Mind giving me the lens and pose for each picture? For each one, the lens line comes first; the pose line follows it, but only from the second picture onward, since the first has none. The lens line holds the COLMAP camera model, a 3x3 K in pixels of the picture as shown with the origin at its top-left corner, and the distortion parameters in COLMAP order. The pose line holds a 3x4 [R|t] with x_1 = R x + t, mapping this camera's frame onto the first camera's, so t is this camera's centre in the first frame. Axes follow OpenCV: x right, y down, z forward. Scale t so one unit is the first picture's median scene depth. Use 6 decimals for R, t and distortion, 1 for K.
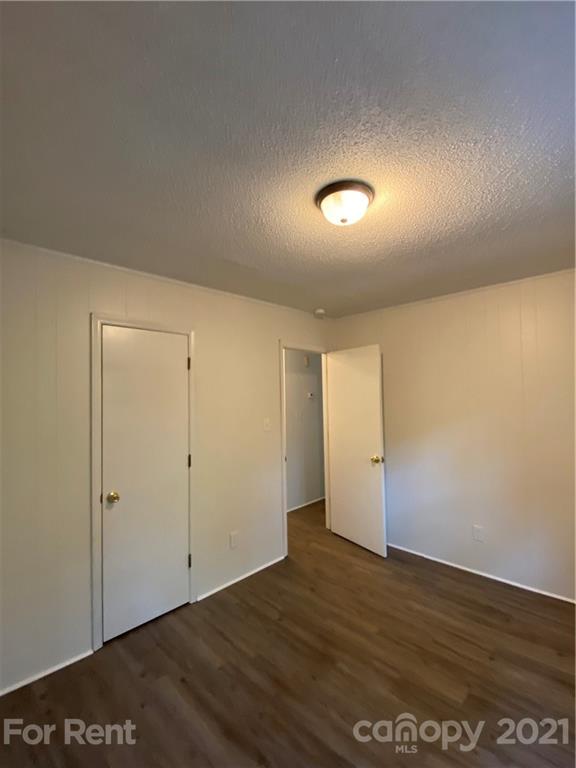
lens RADIAL K [[341.8, 0, 280.7], [0, 341.8, 385.2], [0, 0, 1]] dist [0.022773, -0.000100]
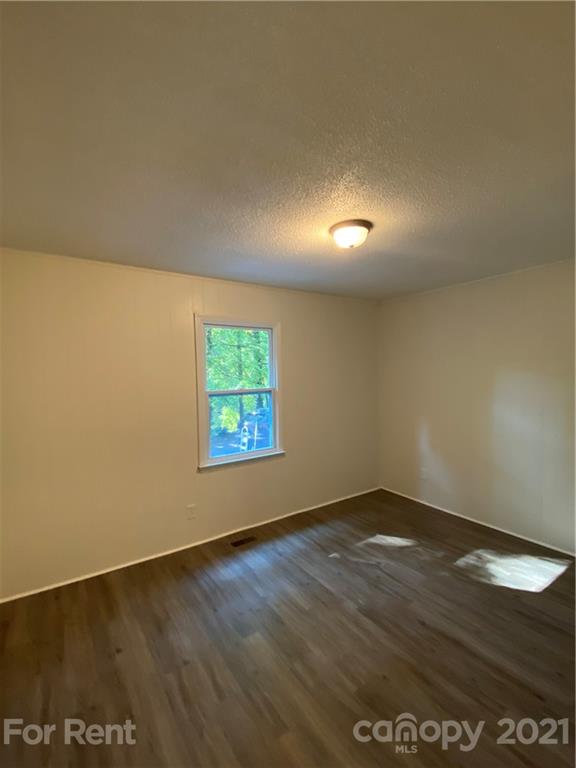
lens RADIAL K [[341.8, 0, 280.7], [0, 341.8, 385.2], [0, 0, 1]] dist [0.022773, -0.000100]
pose [[-0.978301, 0.027586, 0.205346, 0.157437], [0.031008, 0.999428, 0.013464, 0.045563], [-0.204857, 0.019539, -0.978597, 1.968737]]
